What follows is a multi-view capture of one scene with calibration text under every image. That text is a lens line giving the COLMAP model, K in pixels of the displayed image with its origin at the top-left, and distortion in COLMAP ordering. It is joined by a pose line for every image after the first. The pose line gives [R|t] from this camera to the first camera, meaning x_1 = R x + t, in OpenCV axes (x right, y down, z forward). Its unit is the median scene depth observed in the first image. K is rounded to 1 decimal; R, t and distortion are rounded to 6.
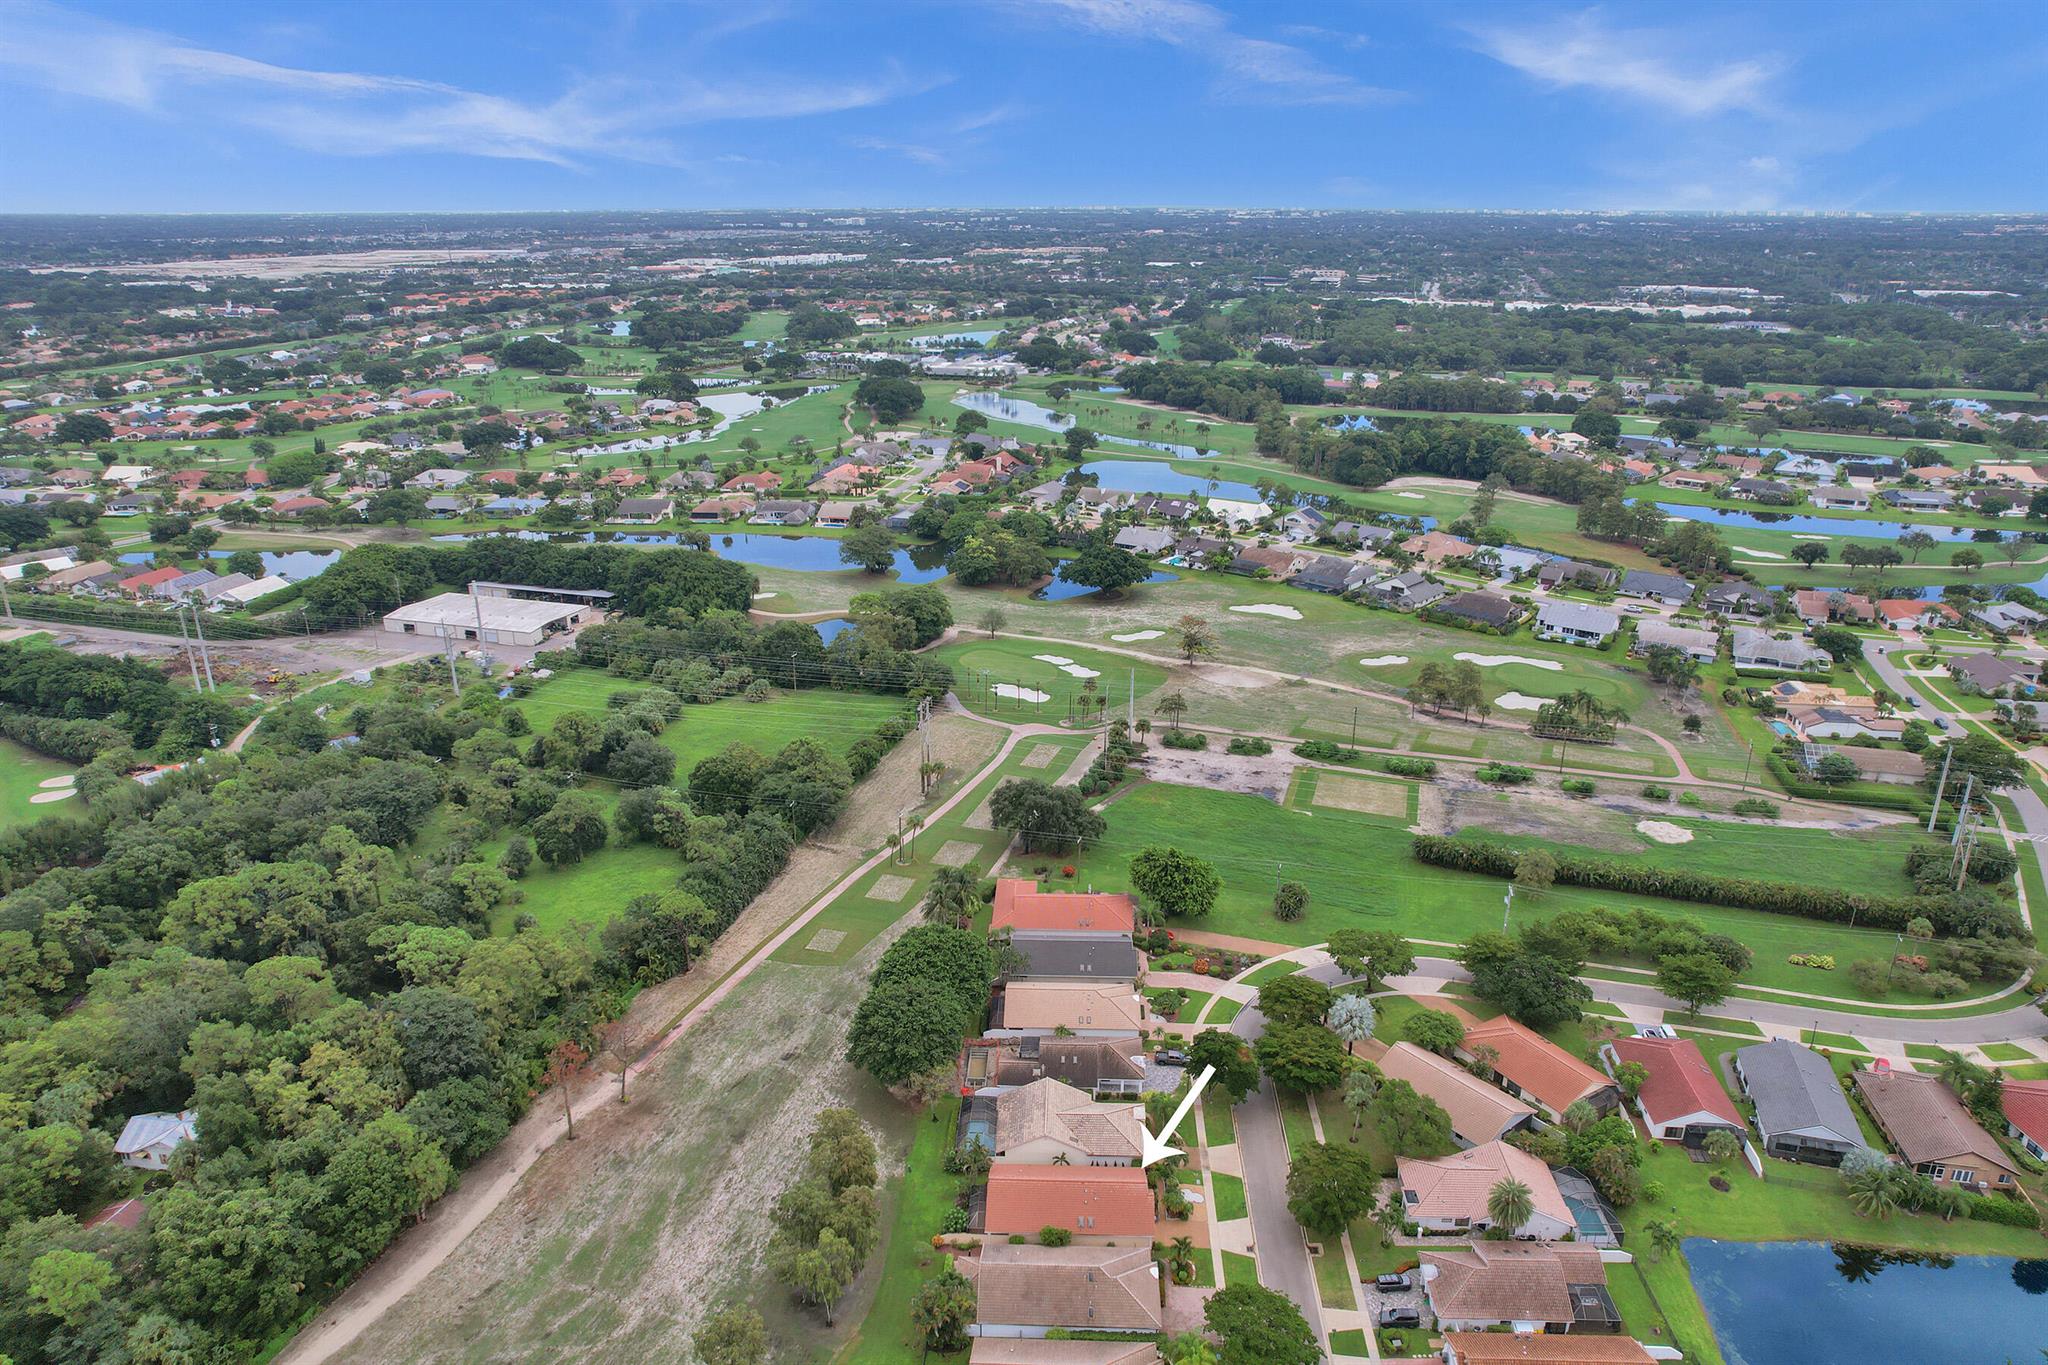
lens RADIAL K [[1321.2, 0, 1024.0], [0, 1321.2, 682.5], [0, 0, 1]] dist [-0.006939, -0.000233]
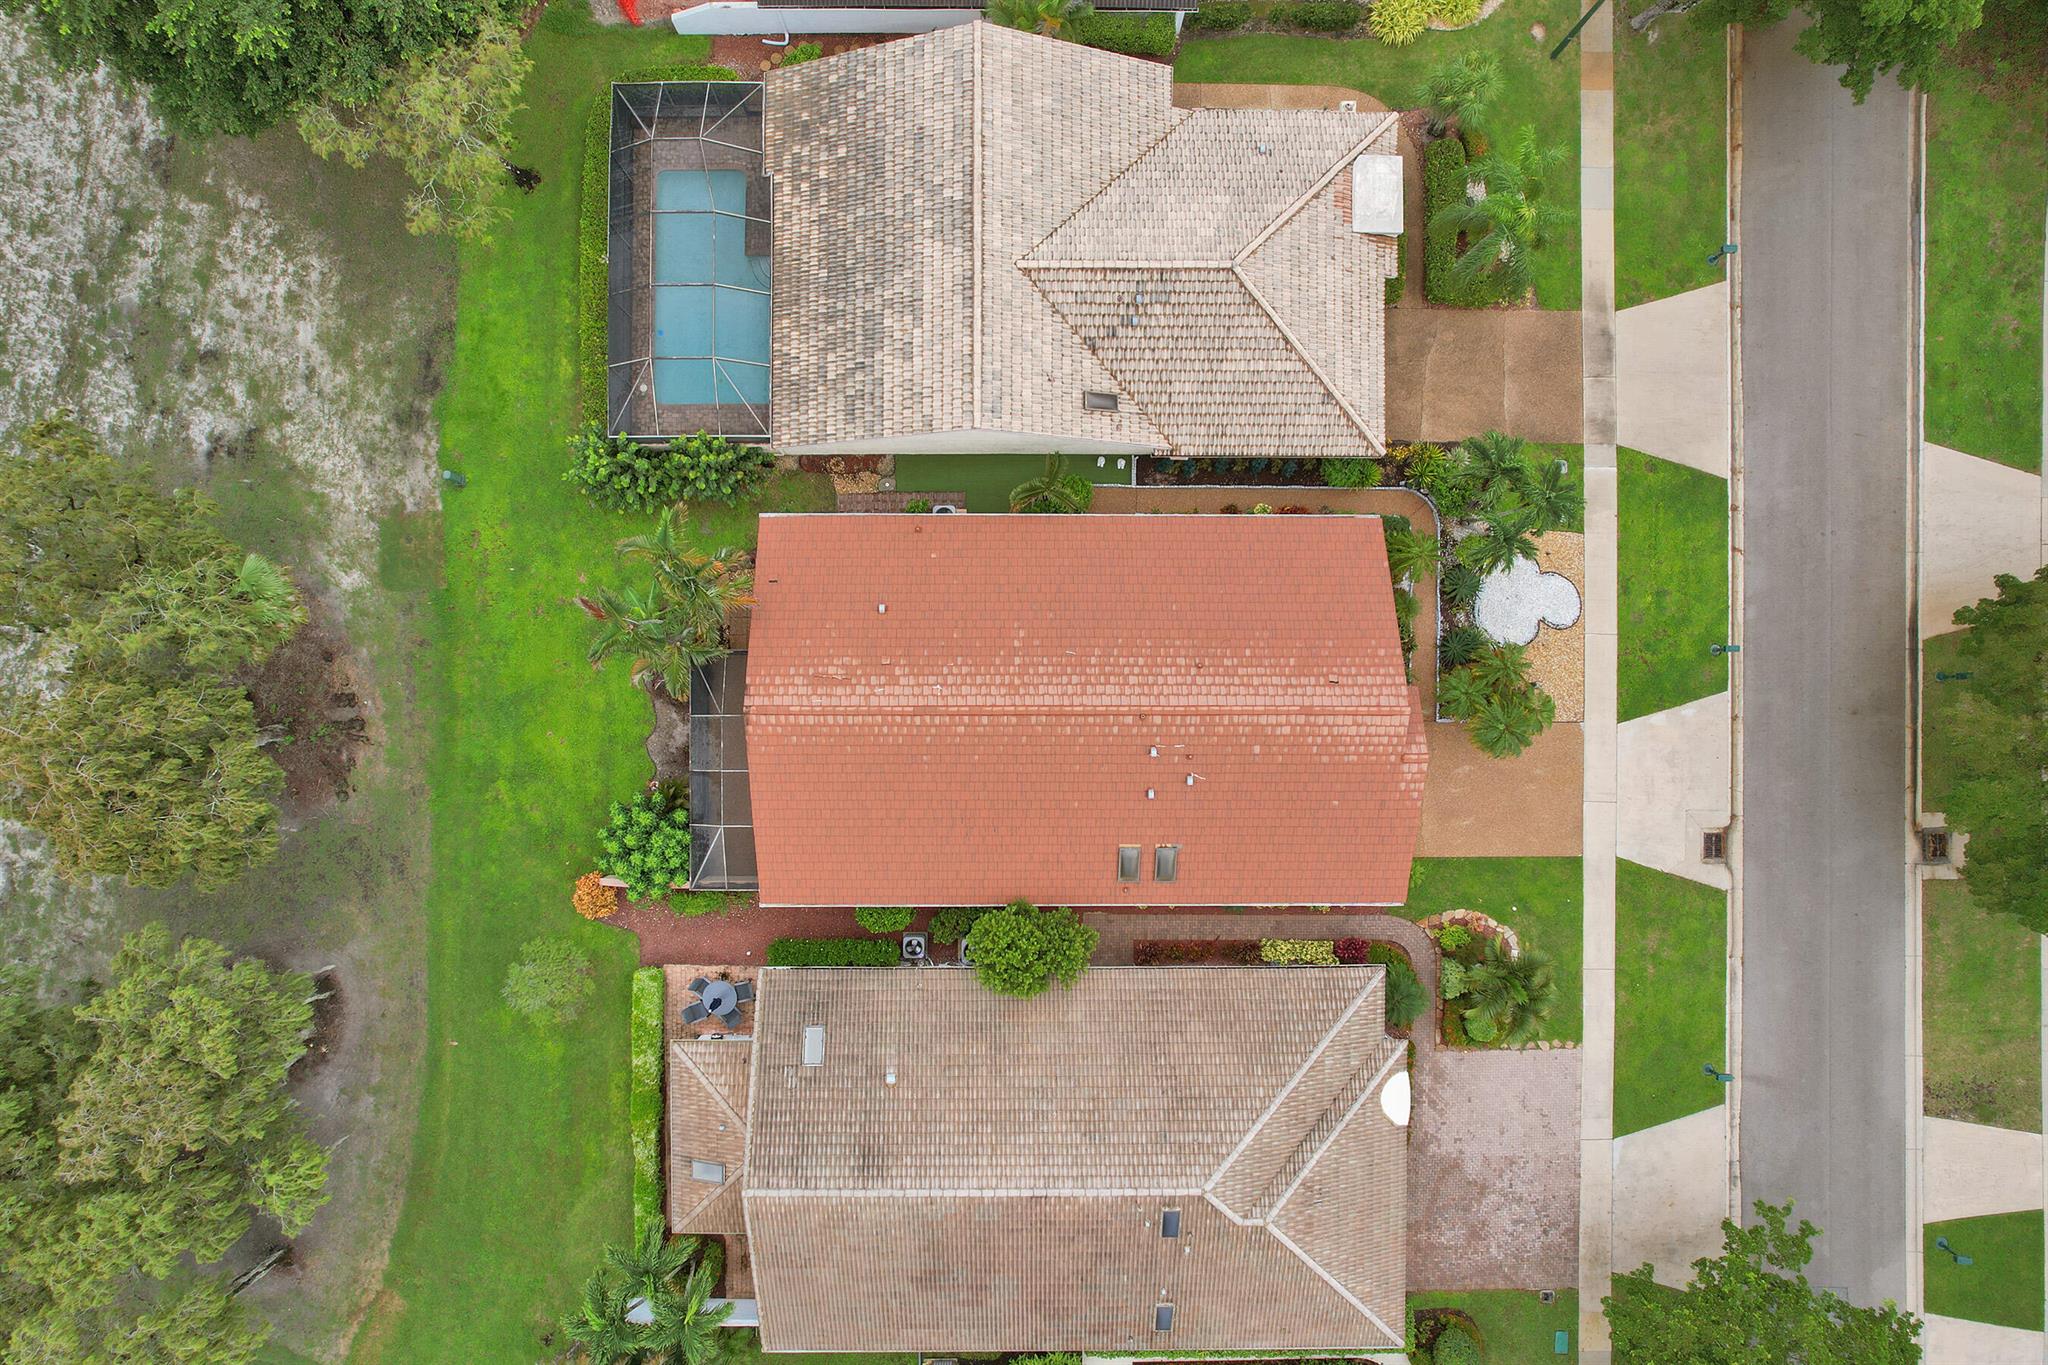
lens RADIAL K [[1321.2, 0, 1024.0], [0, 1321.2, 682.5], [0, 0, 1]] dist [-0.006939, -0.000233]
pose [[0.998831, -0.042891, 0.022294, 0.017150], [-0.006684, 0.334223, 0.942470, 0.144710], [-0.047874, -0.941518, 0.333545, 0.907569]]
